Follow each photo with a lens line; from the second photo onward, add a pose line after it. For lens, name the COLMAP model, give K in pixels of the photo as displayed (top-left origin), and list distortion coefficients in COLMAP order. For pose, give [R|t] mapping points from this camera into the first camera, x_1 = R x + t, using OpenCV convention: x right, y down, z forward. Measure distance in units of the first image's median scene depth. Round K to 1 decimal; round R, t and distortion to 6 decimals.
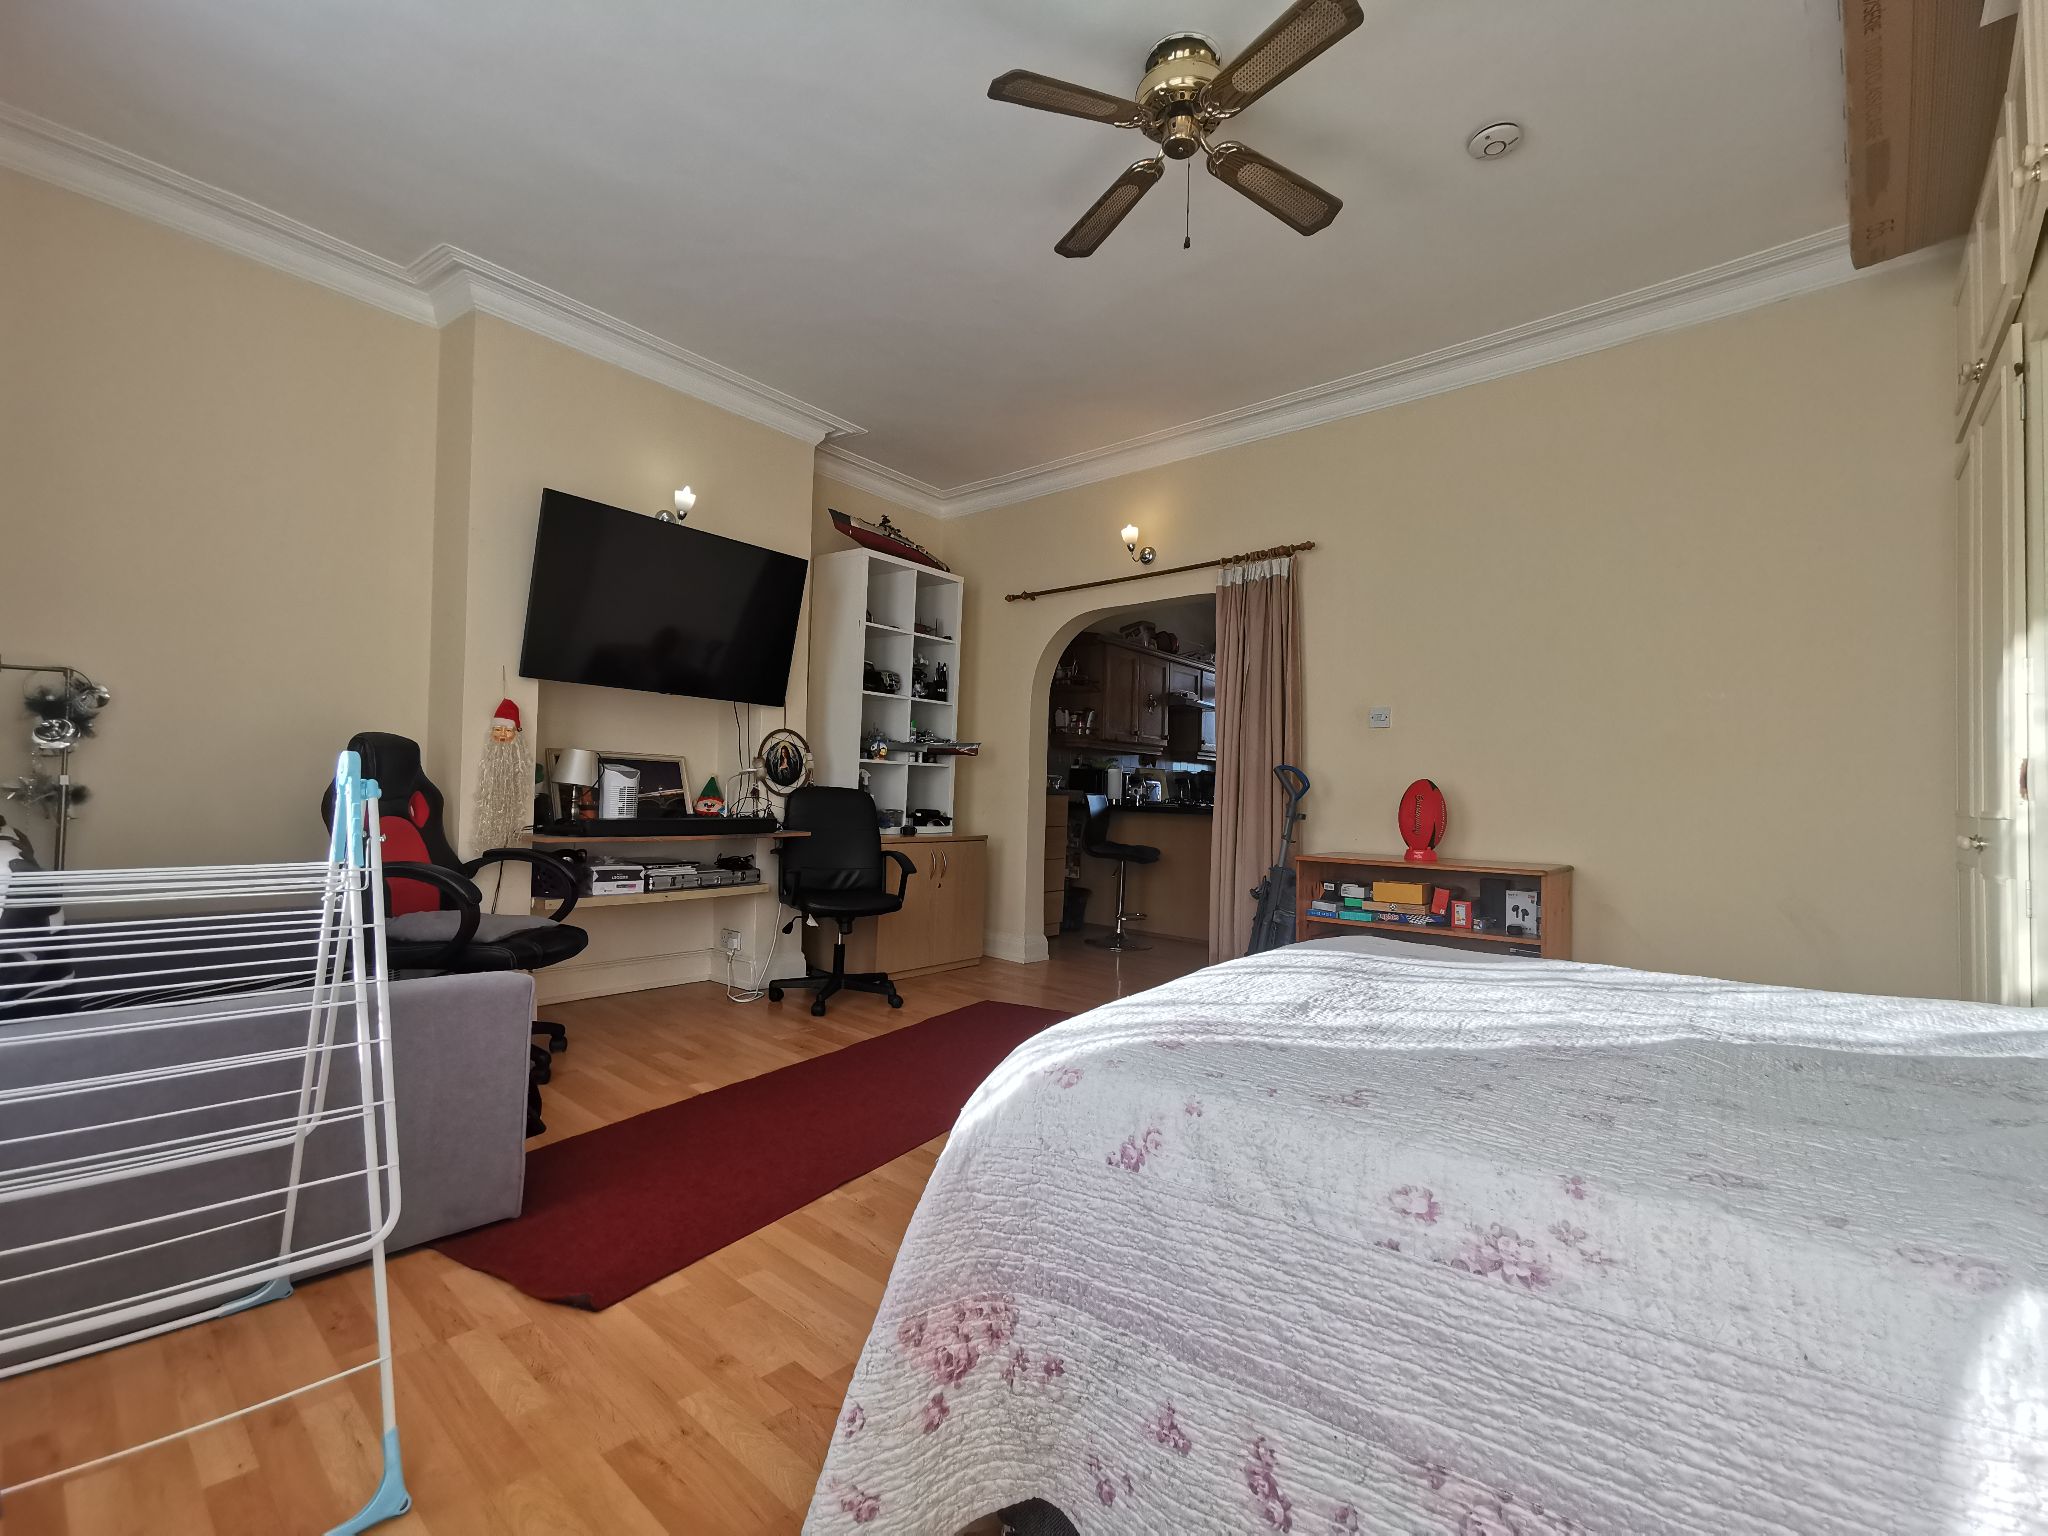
lens RADIAL K [[946.0, 0, 1025.0], [0, 946.0, 765.7], [0, 0, 1]] dist [-0.002937, 0.007425]
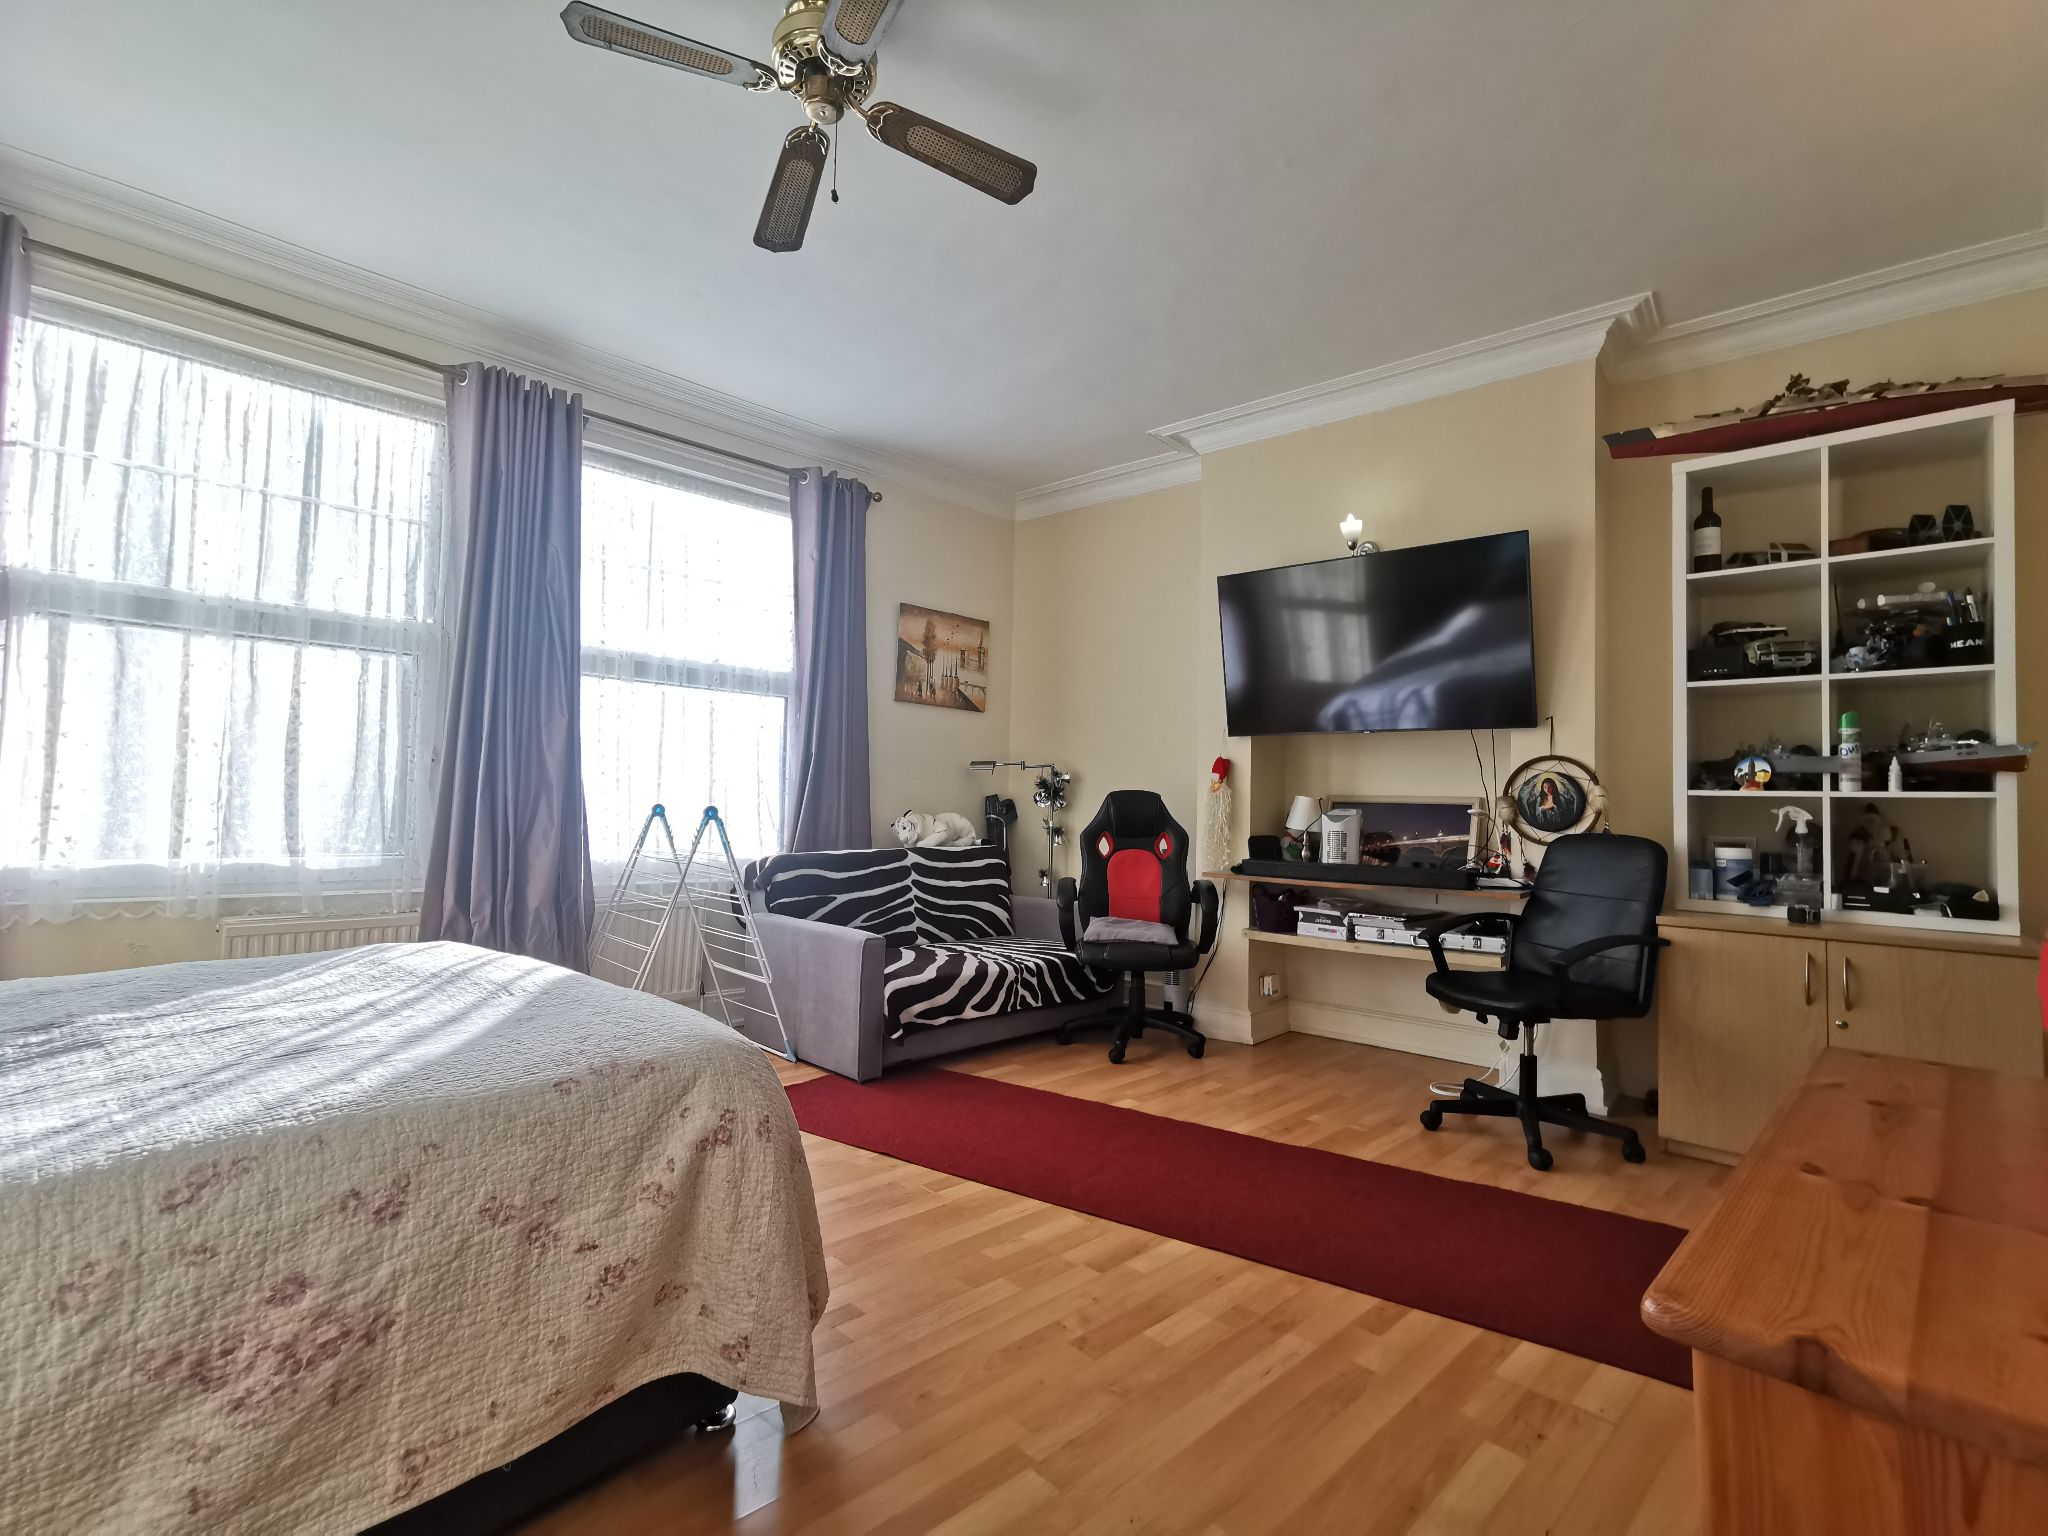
lens RADIAL K [[946.0, 0, 1025.0], [0, 946.0, 765.7], [0, 0, 1]] dist [-0.002937, 0.007425]
pose [[-0.056426, -0.074232, -0.995643, 0.518504], [0.003635, 0.997210, -0.074555, 0.023621], [0.998400, -0.007826, -0.055998, 0.637783]]
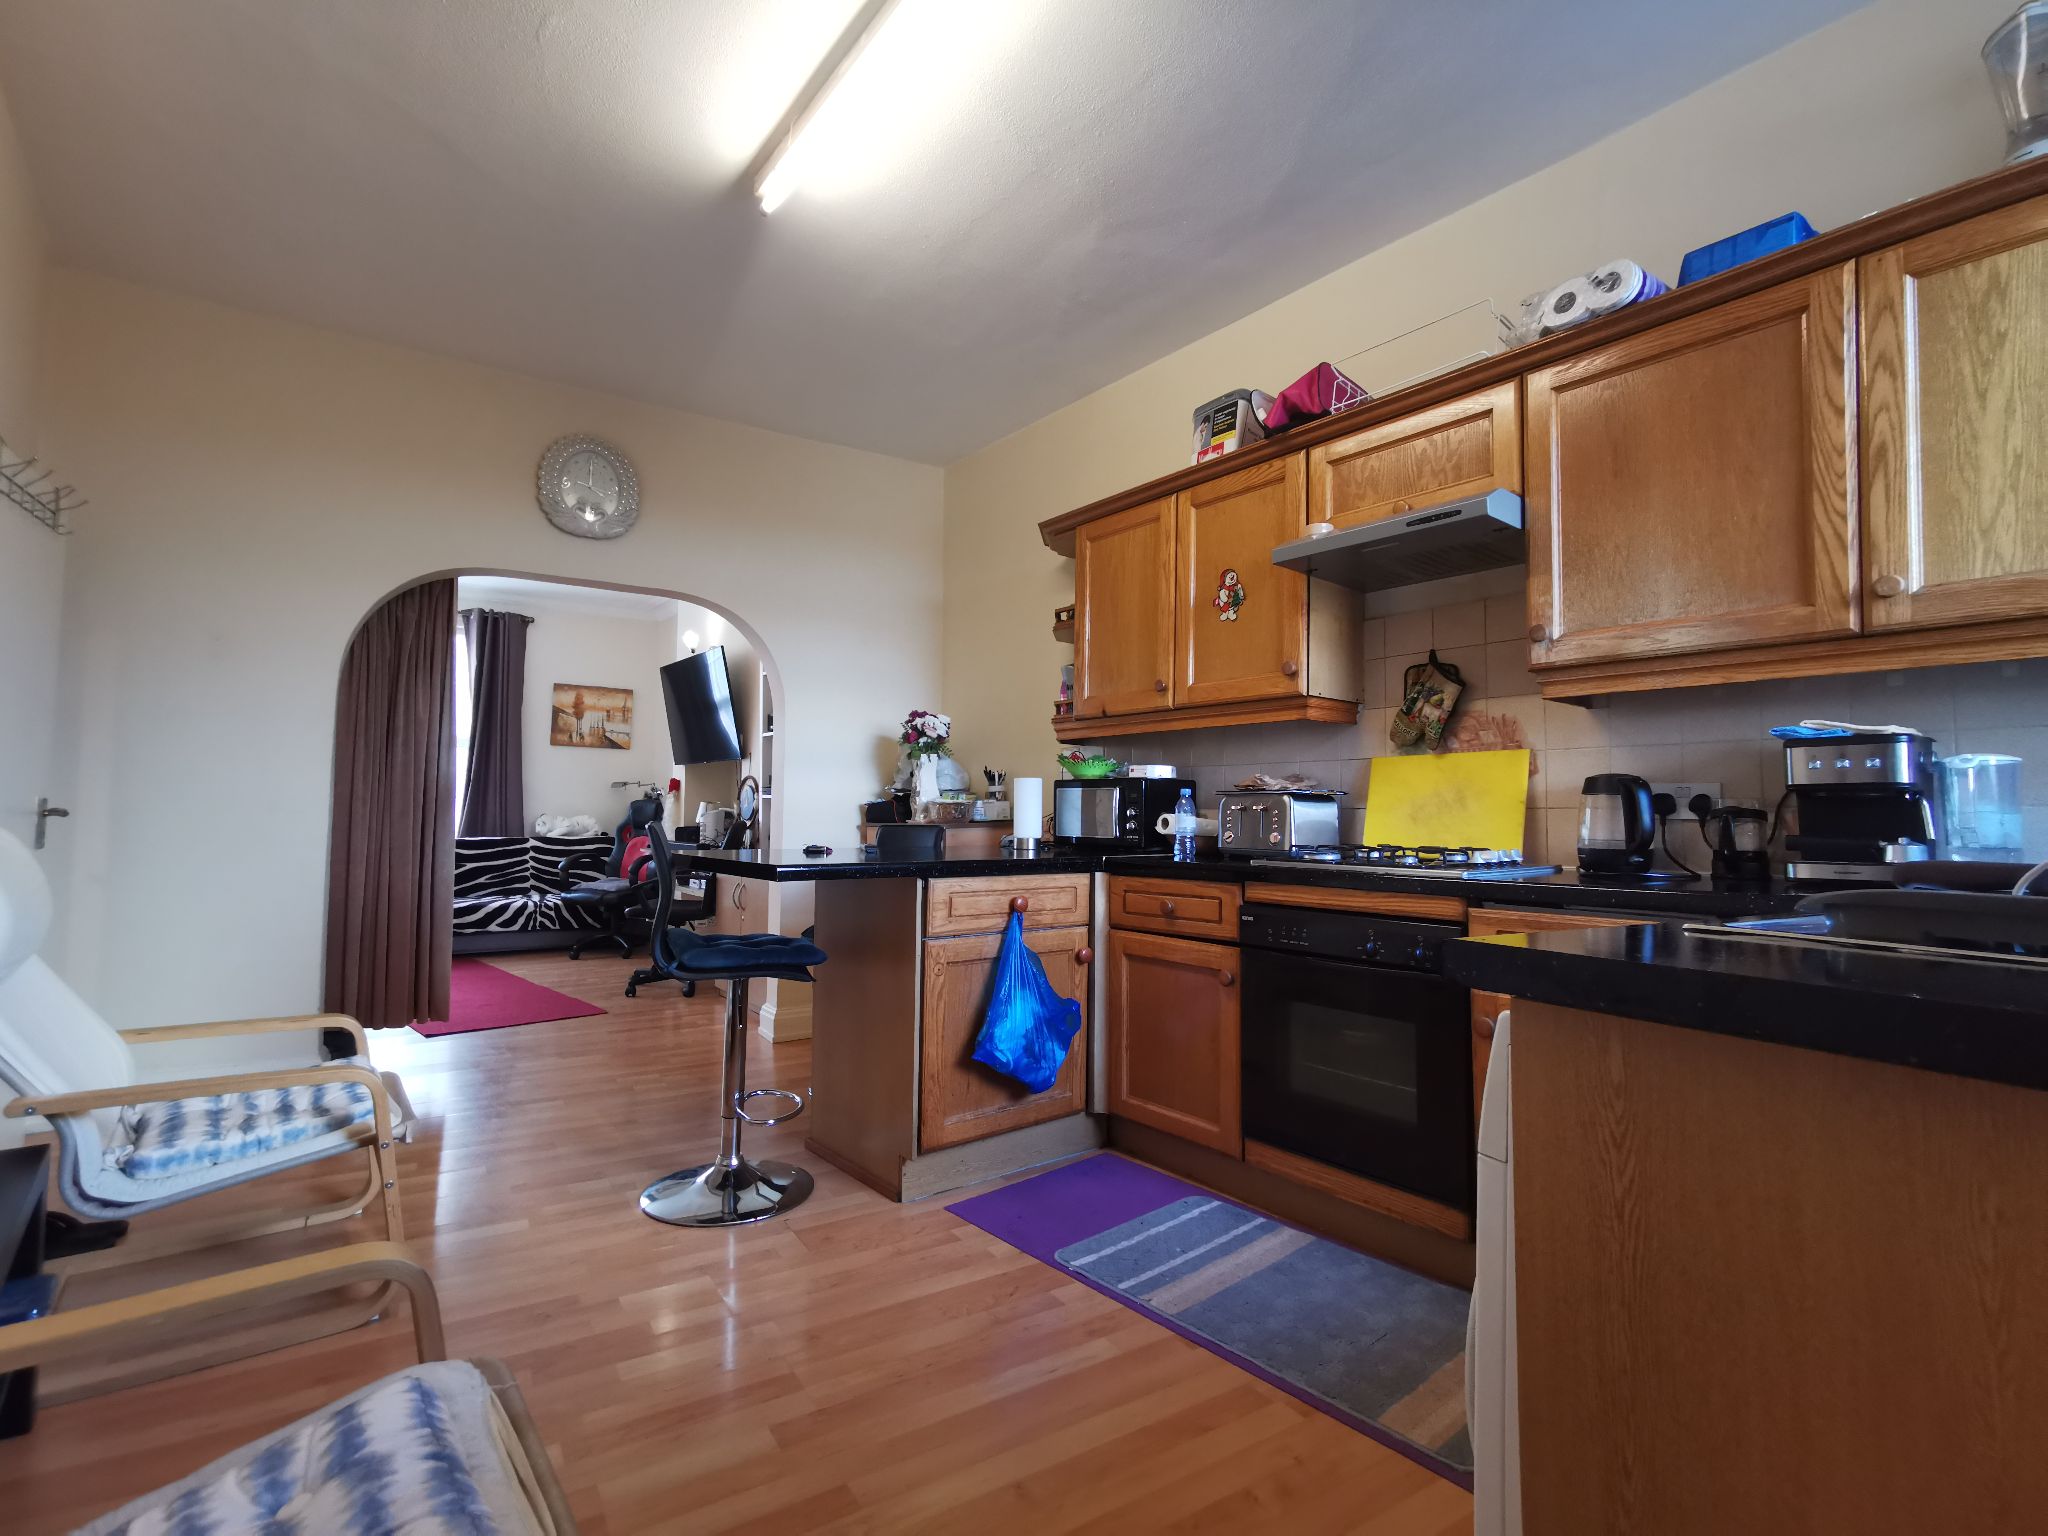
lens RADIAL K [[946.0, 0, 1025.0], [0, 946.0, 765.7], [0, 0, 1]] dist [-0.002937, 0.007425]
pose [[-0.250276, -0.083878, -0.964534, 0.891635], [0.007644, 0.996038, -0.088601, 0.064408], [0.968144, -0.029548, -0.248644, 1.689387]]
